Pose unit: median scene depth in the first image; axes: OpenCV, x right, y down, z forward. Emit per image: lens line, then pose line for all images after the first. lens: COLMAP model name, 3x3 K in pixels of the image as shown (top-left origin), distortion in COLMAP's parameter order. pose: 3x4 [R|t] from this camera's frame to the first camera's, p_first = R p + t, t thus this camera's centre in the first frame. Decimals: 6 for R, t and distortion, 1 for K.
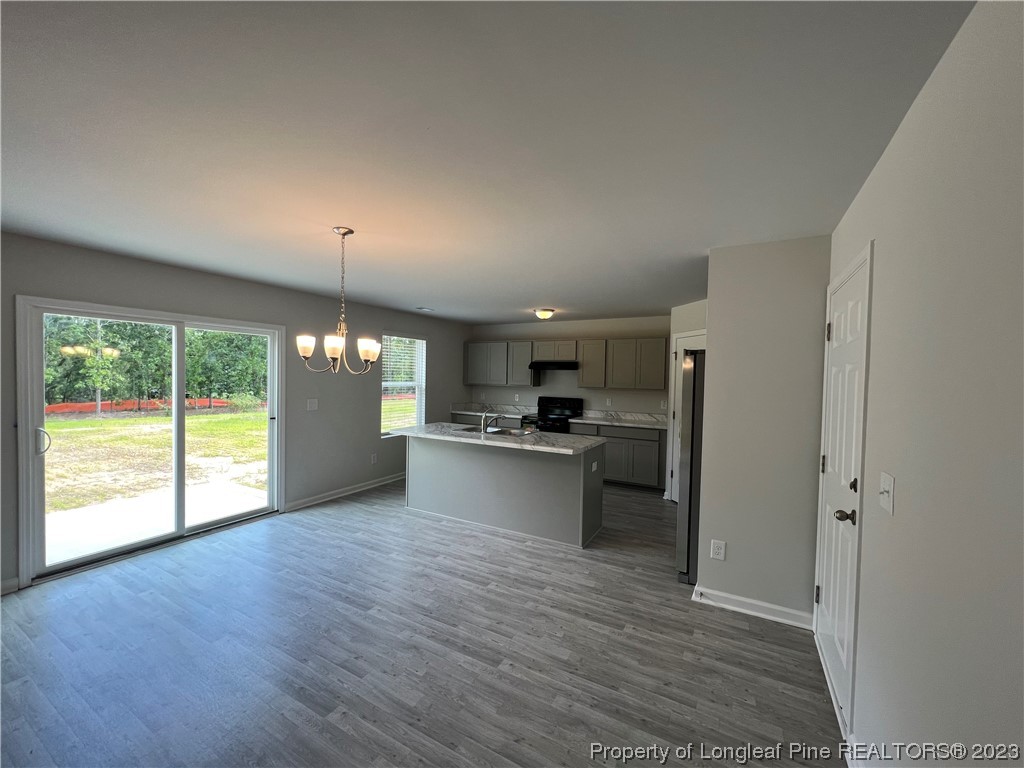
lens RADIAL K [[411.2, 0, 512.0], [0, 411.2, 384.0], [0, 0, 1]] dist [0.002411, 0.000290]
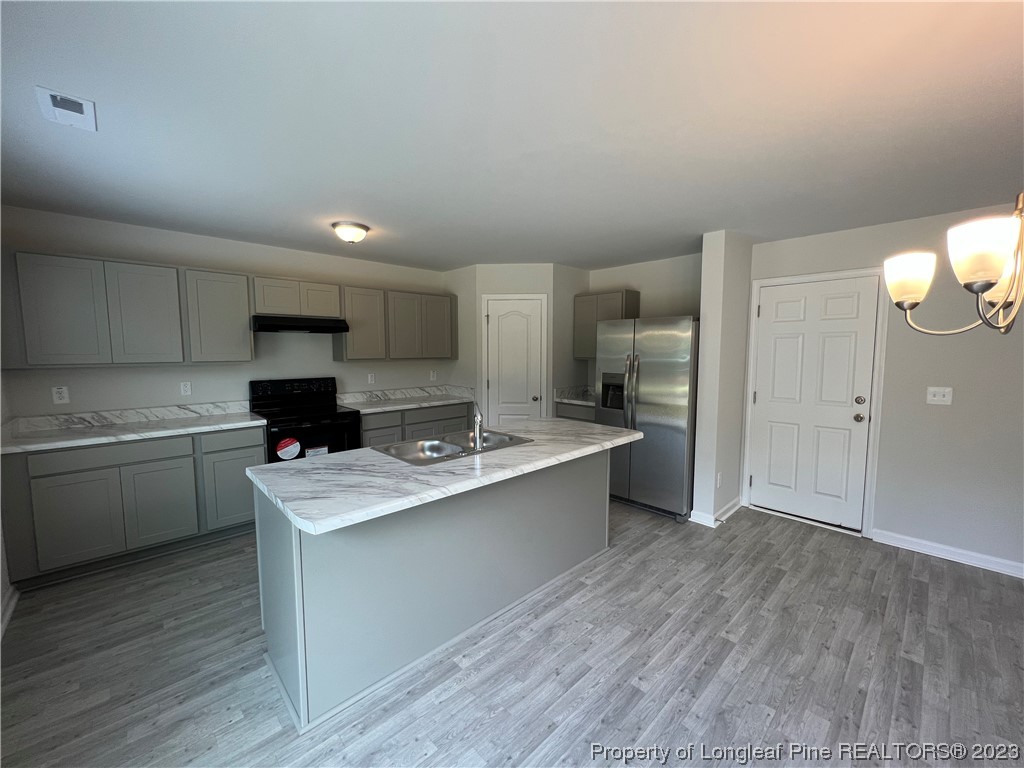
lens RADIAL K [[415.5, 0, 512.7], [0, 415.5, 374.7], [0, 0, 1]] dist [0.002994, -0.000104]
pose [[0.288001, -0.078398, 0.954416, -0.605201], [0.025851, 0.996917, 0.074088, -0.016171], [-0.957281, 0.003335, 0.289139, 0.866470]]
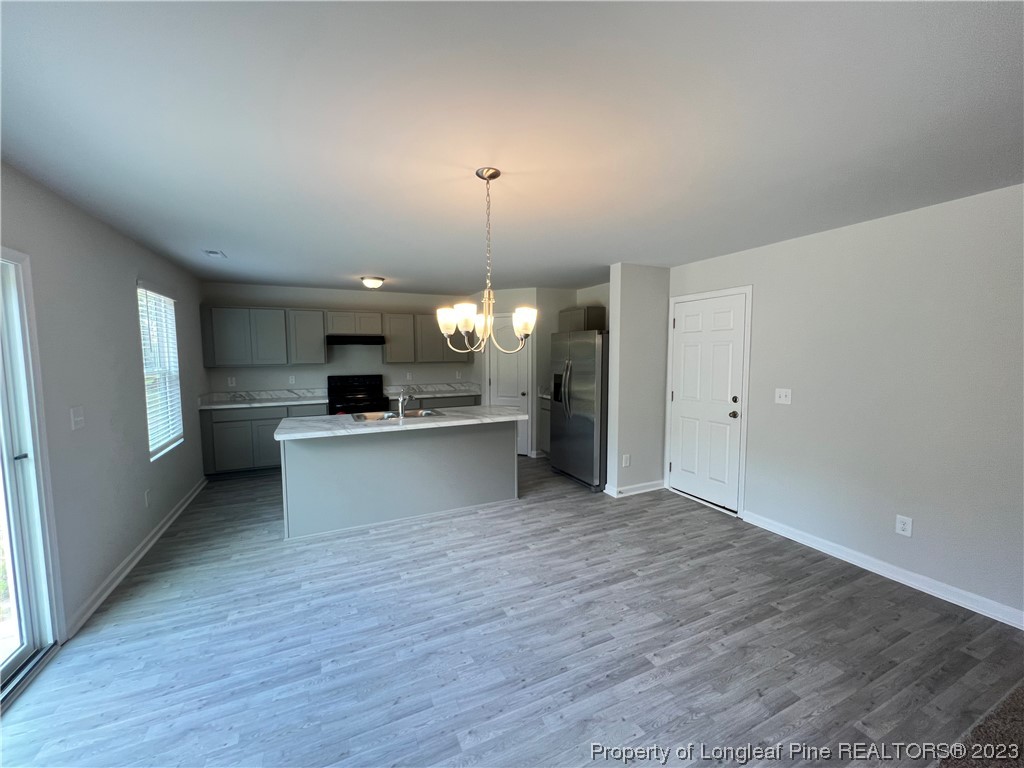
lens RADIAL K [[411.2, 0, 512.0], [0, 411.2, 384.0], [0, 0, 1]] dist [0.002411, 0.000290]
pose [[0.580303, -0.085909, 0.809857, -0.691373], [0.032816, 0.996080, 0.082149, -0.018823], [-0.813739, -0.021095, 0.580847, 0.319051]]
